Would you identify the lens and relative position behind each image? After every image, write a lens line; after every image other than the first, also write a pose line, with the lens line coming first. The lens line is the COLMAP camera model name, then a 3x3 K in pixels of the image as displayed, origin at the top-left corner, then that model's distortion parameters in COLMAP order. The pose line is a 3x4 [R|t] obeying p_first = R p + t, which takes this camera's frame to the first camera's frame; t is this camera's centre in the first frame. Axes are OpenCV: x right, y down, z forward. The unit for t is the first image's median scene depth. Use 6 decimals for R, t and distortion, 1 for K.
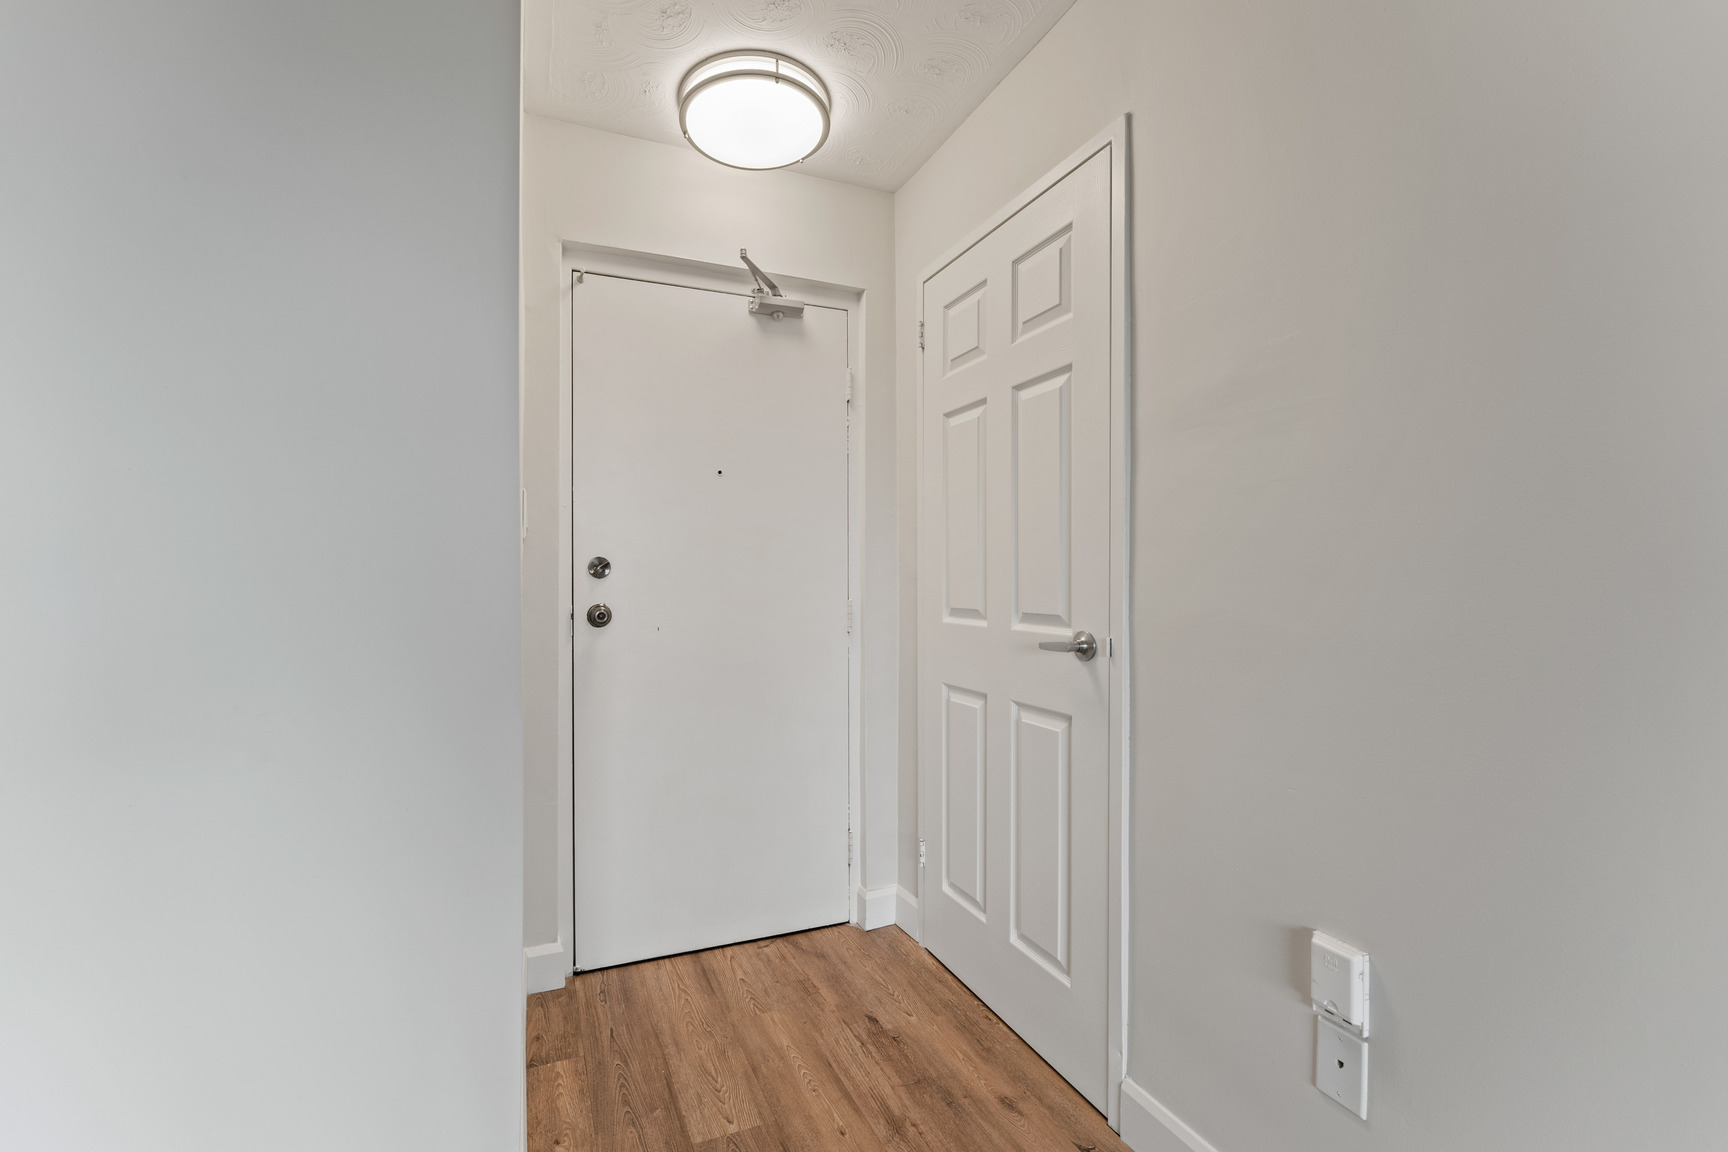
lens RADIAL K [[761.2, 0, 864.0], [0, 761.2, 576.0], [0, 0, 1]] dist [-0.000835, -0.000125]
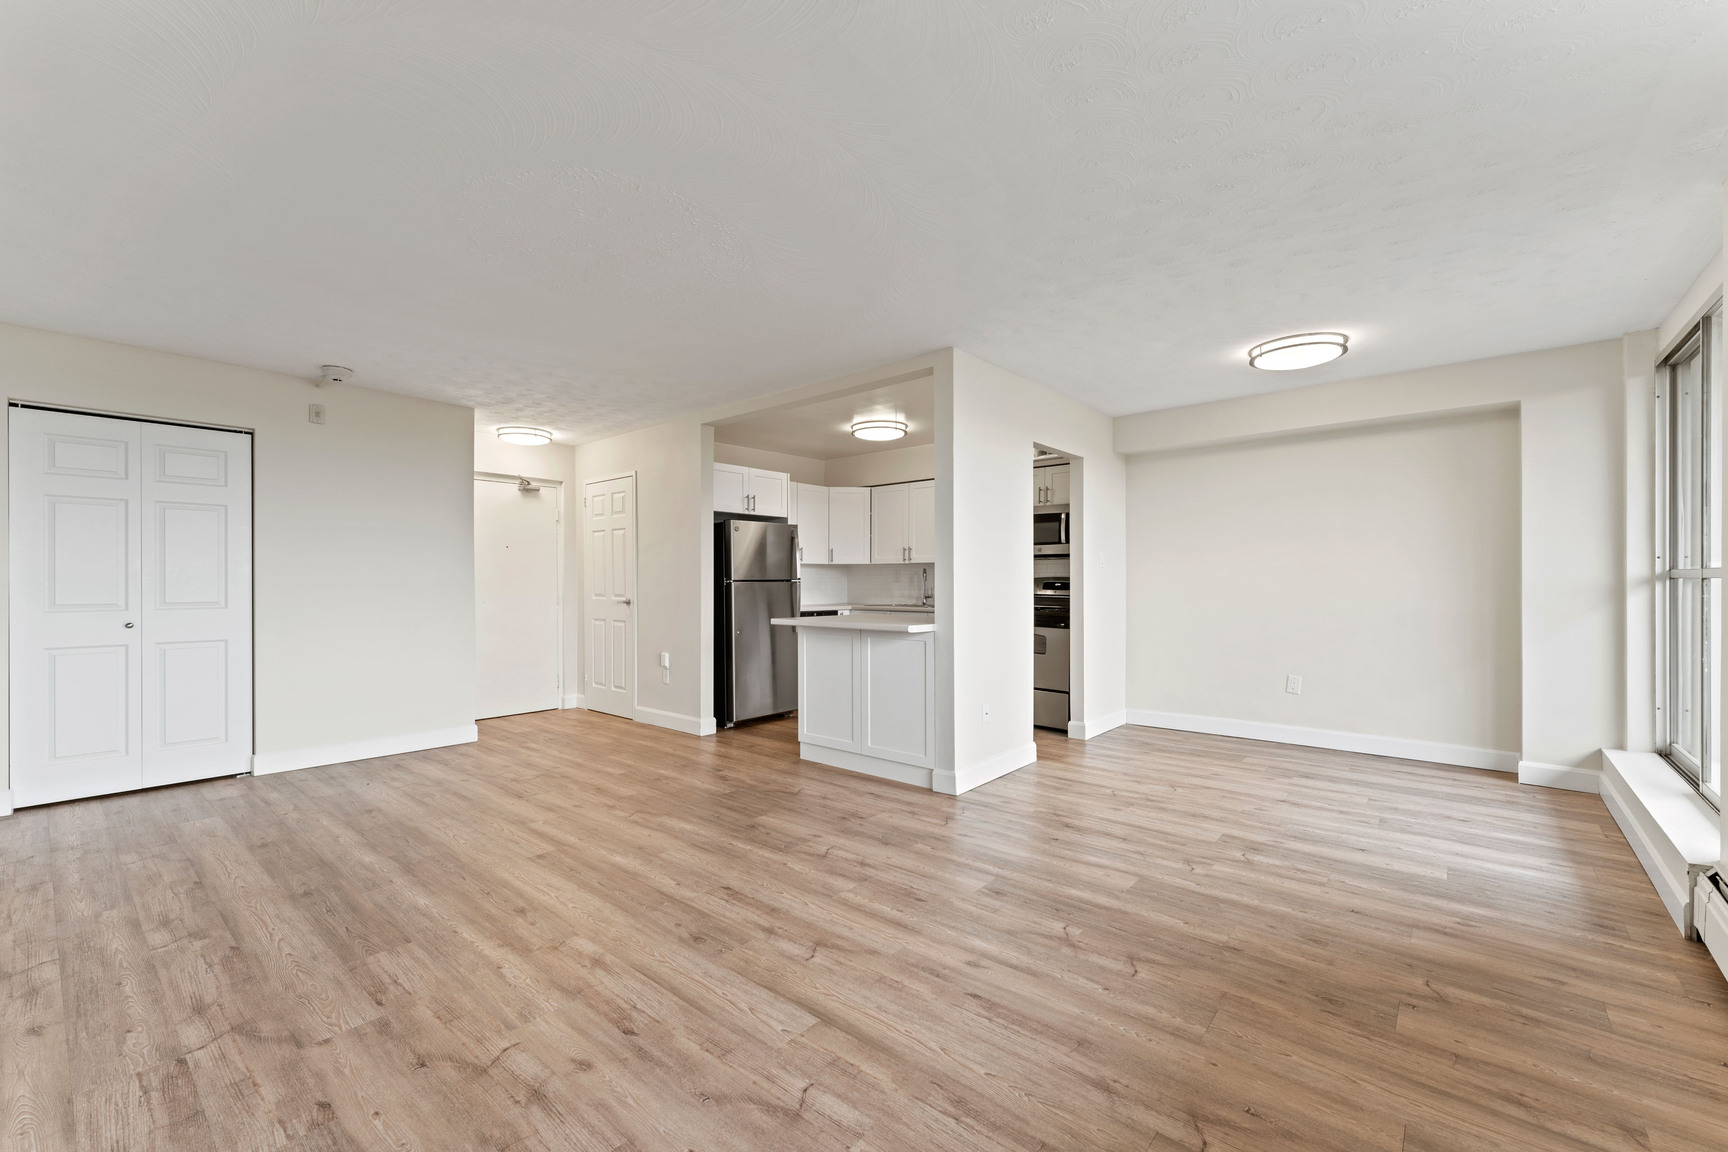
lens RADIAL K [[677.0, 0, 873.3], [0, 677.0, 580.0], [0, 0, 1]] dist [0.001093, 0.000432]
pose [[0.903935, -0.003663, 0.427654, -0.047341], [0.005366, 0.999982, -0.002777, -0.002341], [-0.427636, 0.004805, 0.903938, -2.300108]]
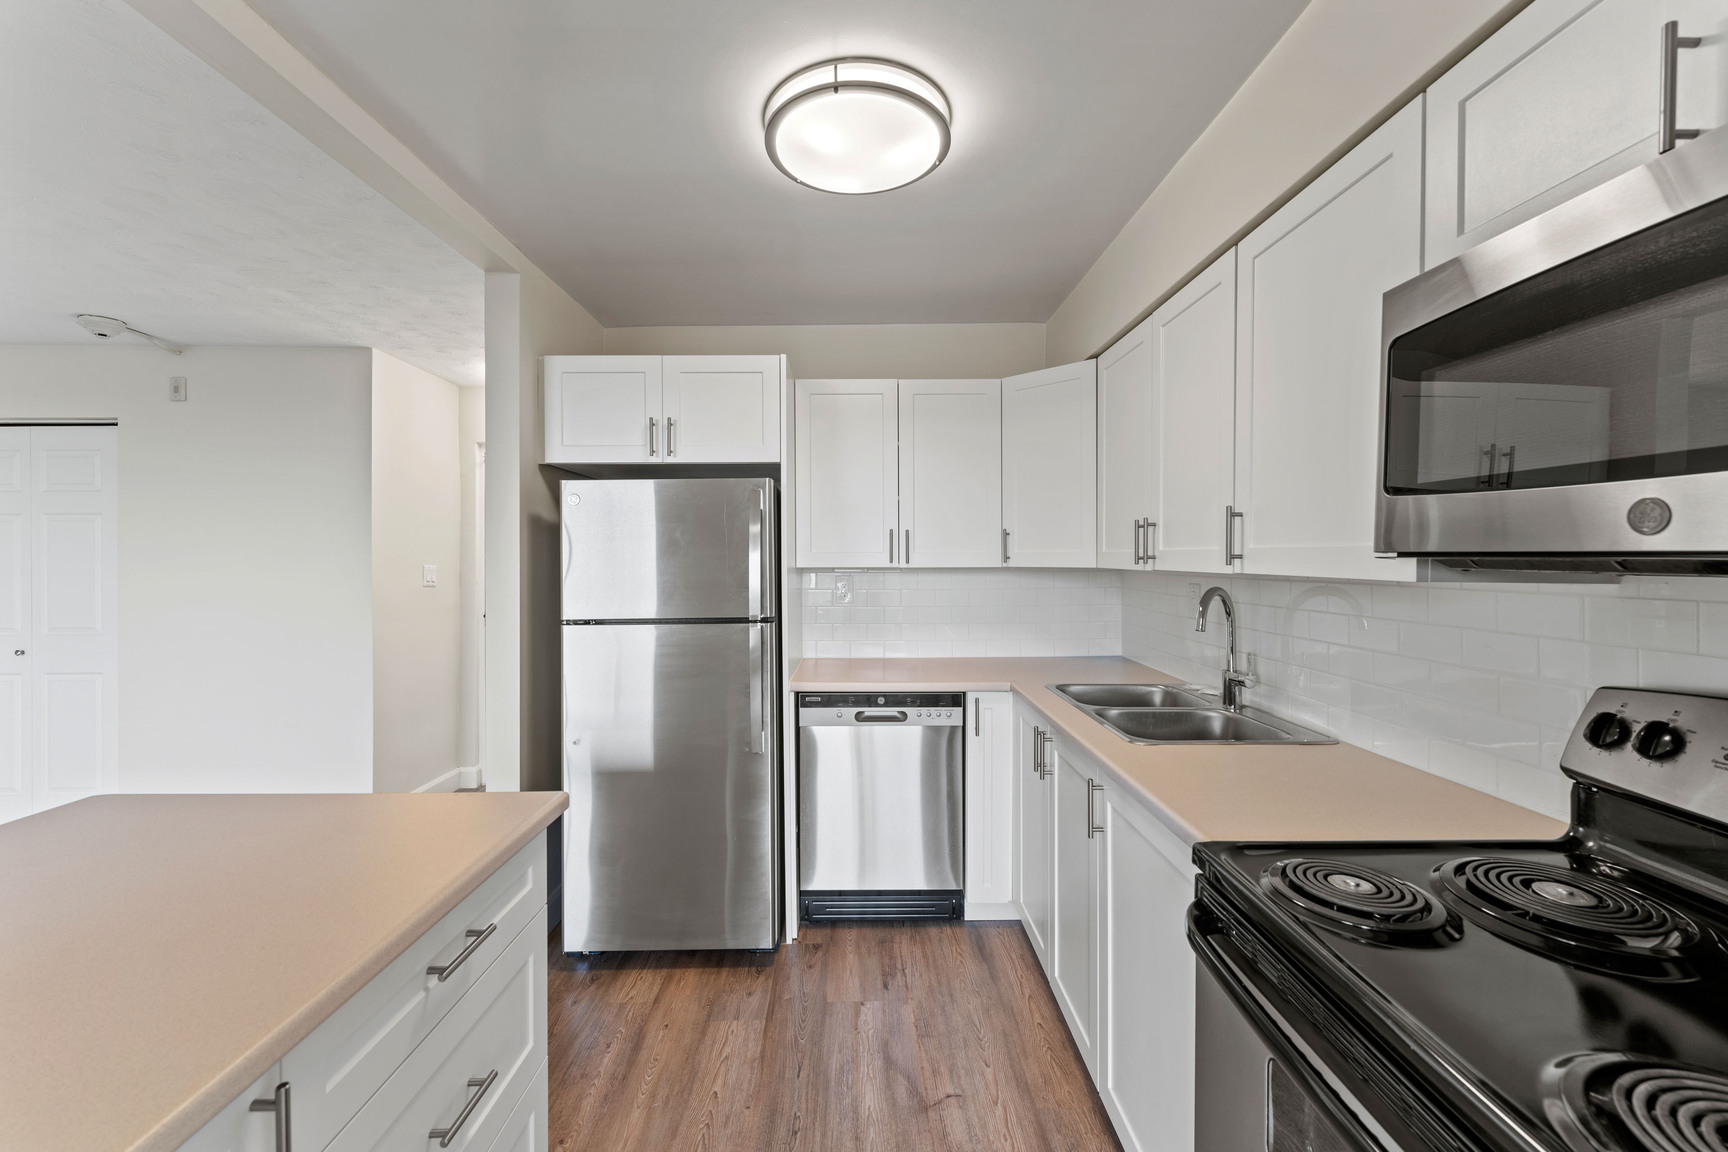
lens RADIAL K [[709.3, 0, 850.0], [0, 709.3, 562.9], [0, 0, 1]] dist [-0.000230, -0.000004]
pose [[0.912040, -0.001083, -0.410100, 1.590312], [0.002857, 0.999989, 0.003714, -0.113506], [0.410091, -0.004559, 0.912033, -0.501342]]
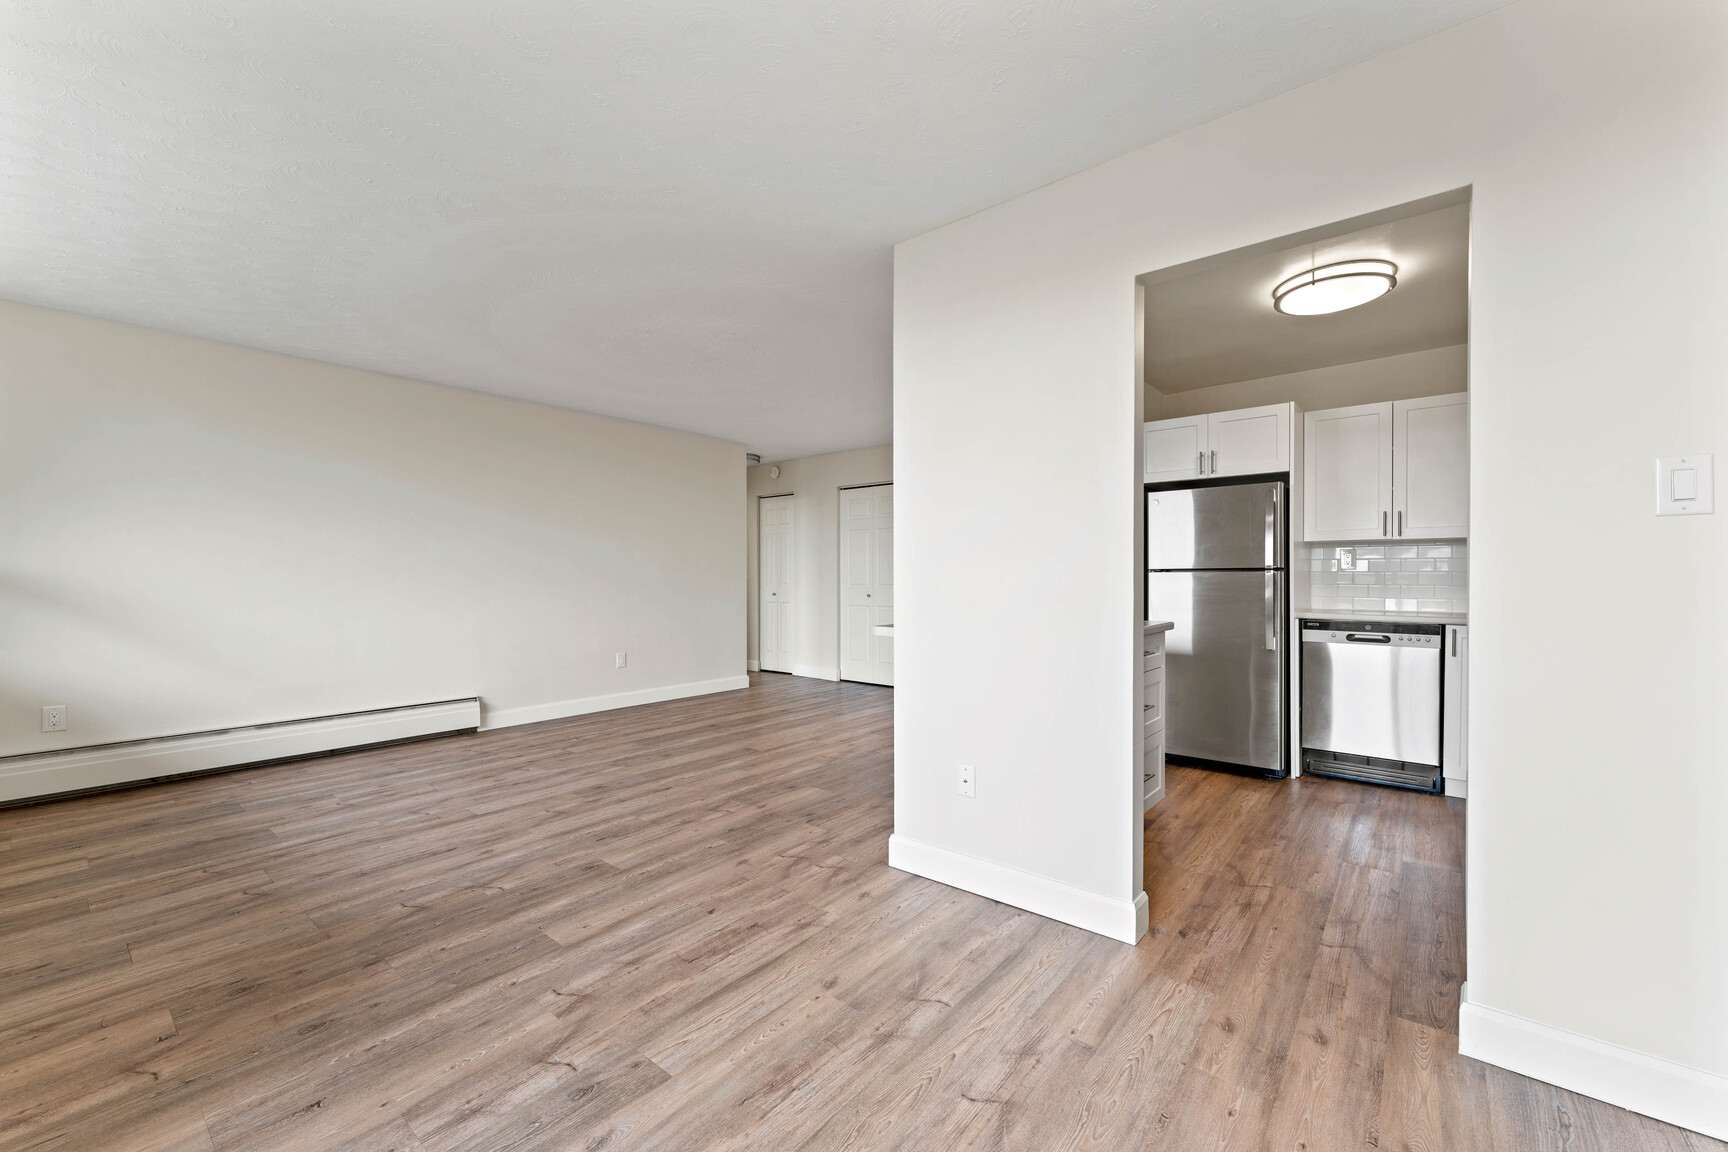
lens RADIAL K [[699.2, 0, 859.5], [0, 699.2, 584.3], [0, 0, 1]] dist [-0.000197, -0.000560]
pose [[0.449489, 0.008474, -0.893246, 2.187100], [0.000730, 0.999951, 0.009854, 0.012114], [0.893286, -0.005082, 0.449461, -1.381667]]
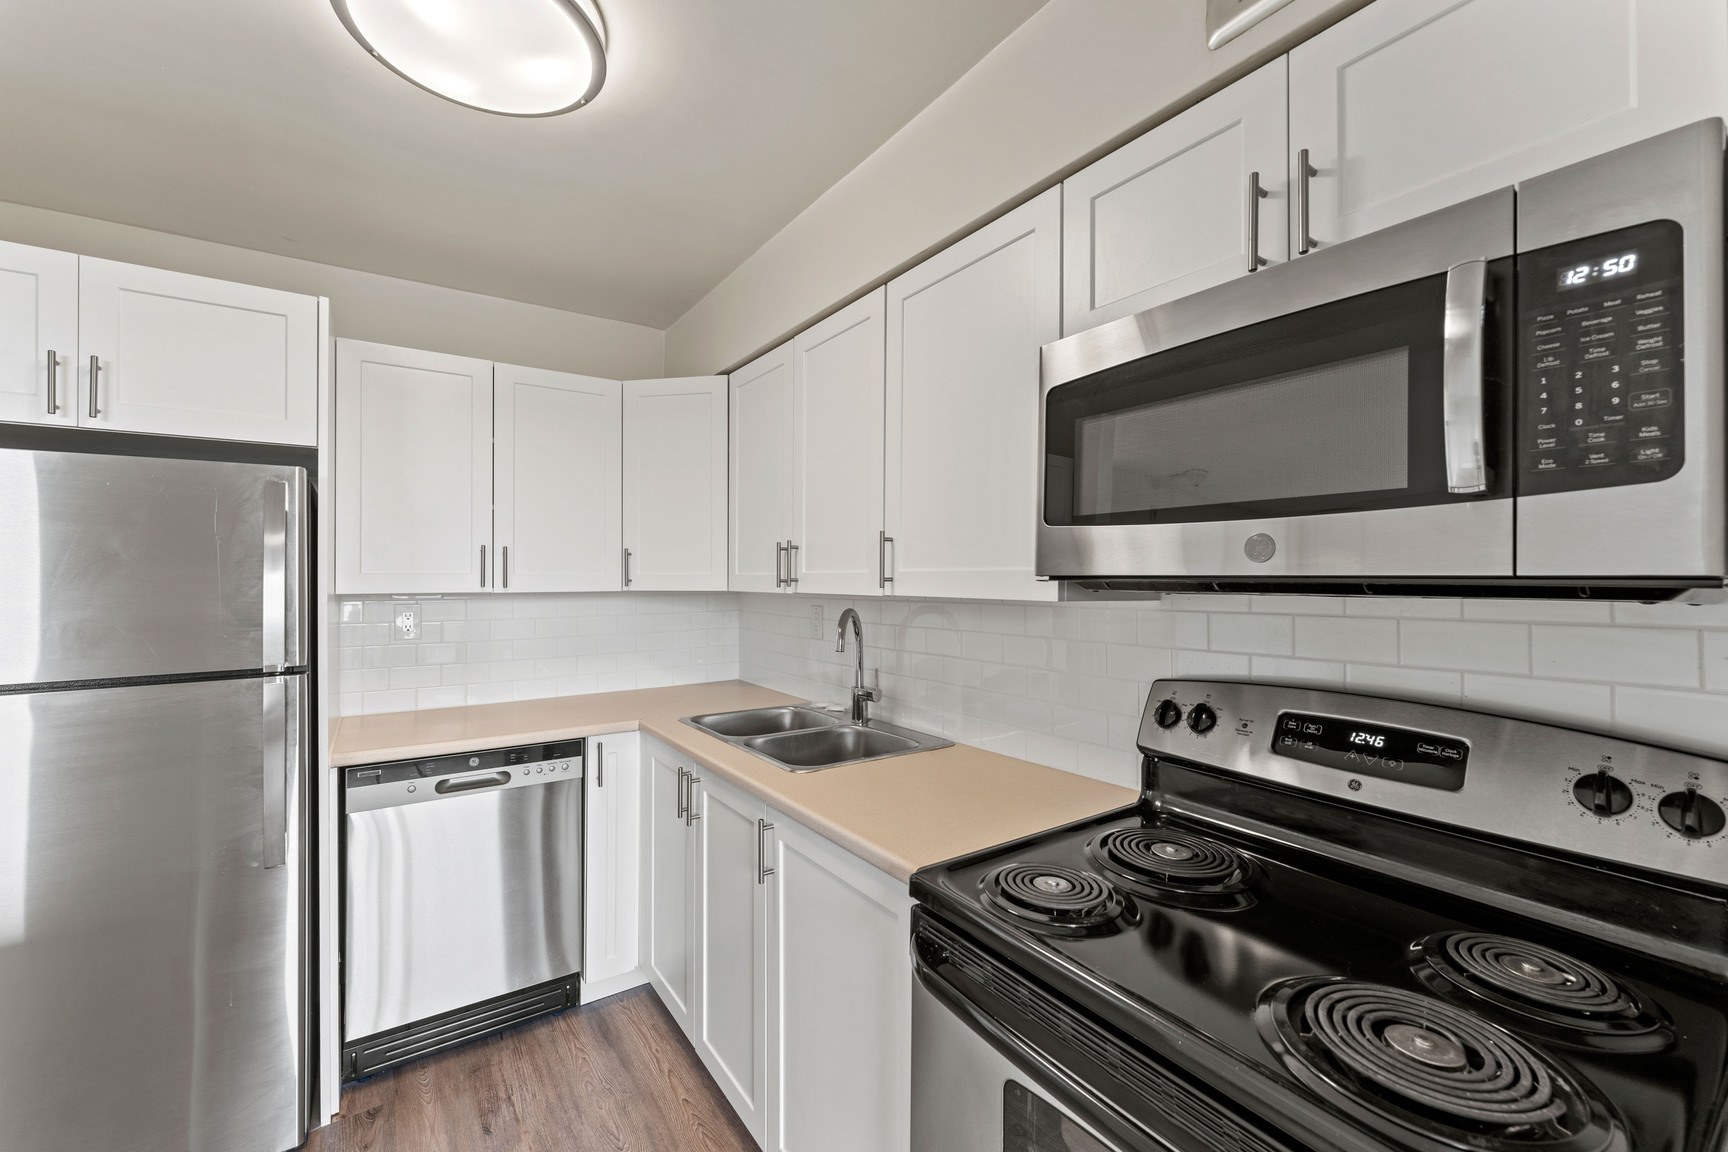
lens RADIAL K [[713.3, 0, 866.0], [0, 713.3, 573.3], [0, 0, 1]] dist [0.000978, 0.000063]
pose [[0.982799, -0.002781, 0.184660, 1.472537], [0.004951, 0.999924, -0.011289, -0.114409], [-0.184615, 0.012009, 0.982738, -0.412990]]
